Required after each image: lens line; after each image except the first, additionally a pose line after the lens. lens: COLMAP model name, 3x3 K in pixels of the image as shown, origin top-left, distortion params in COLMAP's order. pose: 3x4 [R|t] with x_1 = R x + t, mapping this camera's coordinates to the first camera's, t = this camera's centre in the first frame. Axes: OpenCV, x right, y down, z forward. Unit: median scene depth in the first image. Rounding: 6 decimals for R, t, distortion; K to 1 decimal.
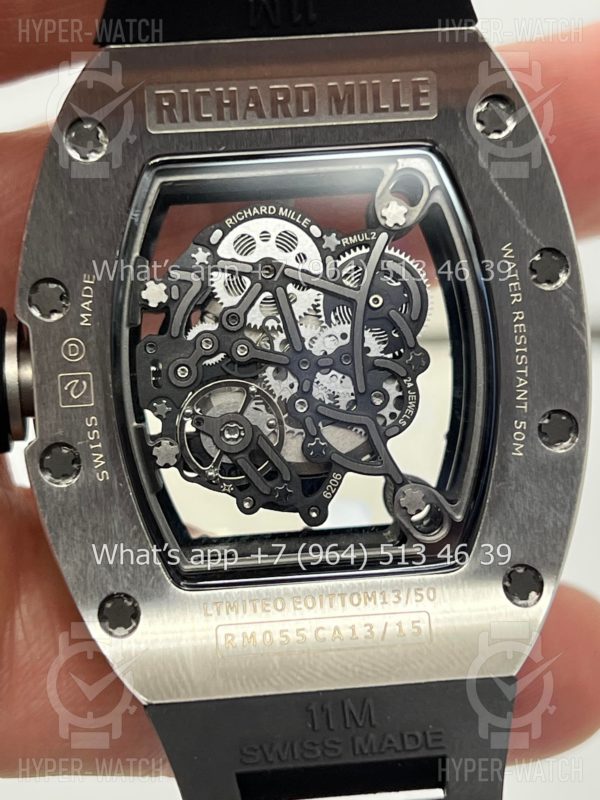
lens RADIAL K [[1892.8, 0, 300.0], [0, 1892.8, 400.0], [0, 0, 1]] dist [0.179223, -0.162615]
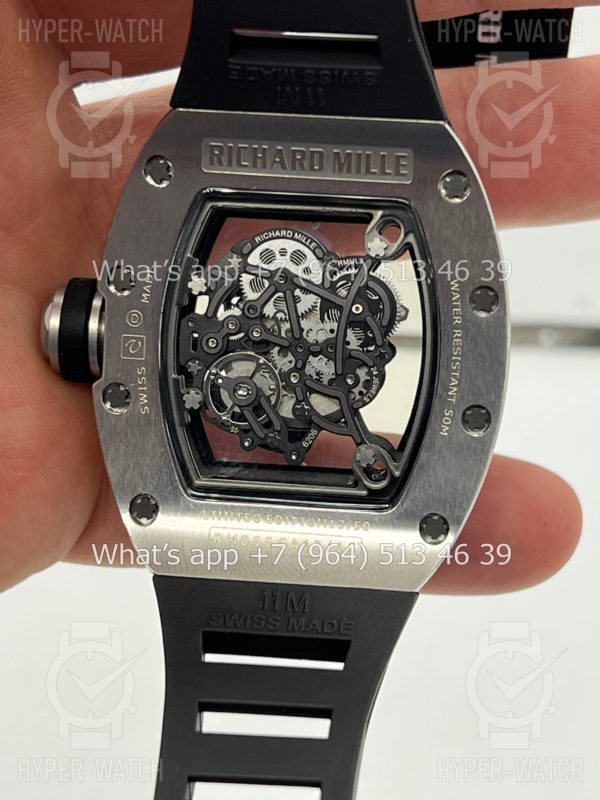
lens RADIAL K [[1892.8, 0, 300.0], [0, 1892.8, 400.0], [0, 0, 1]] dist [0.179223, -0.162615]
pose [[0.980210, 0.130004, -0.149290, 0.212444], [-0.121228, 0.990395, 0.066489, -0.073083], [0.156500, -0.047075, 0.986555, -0.356906]]
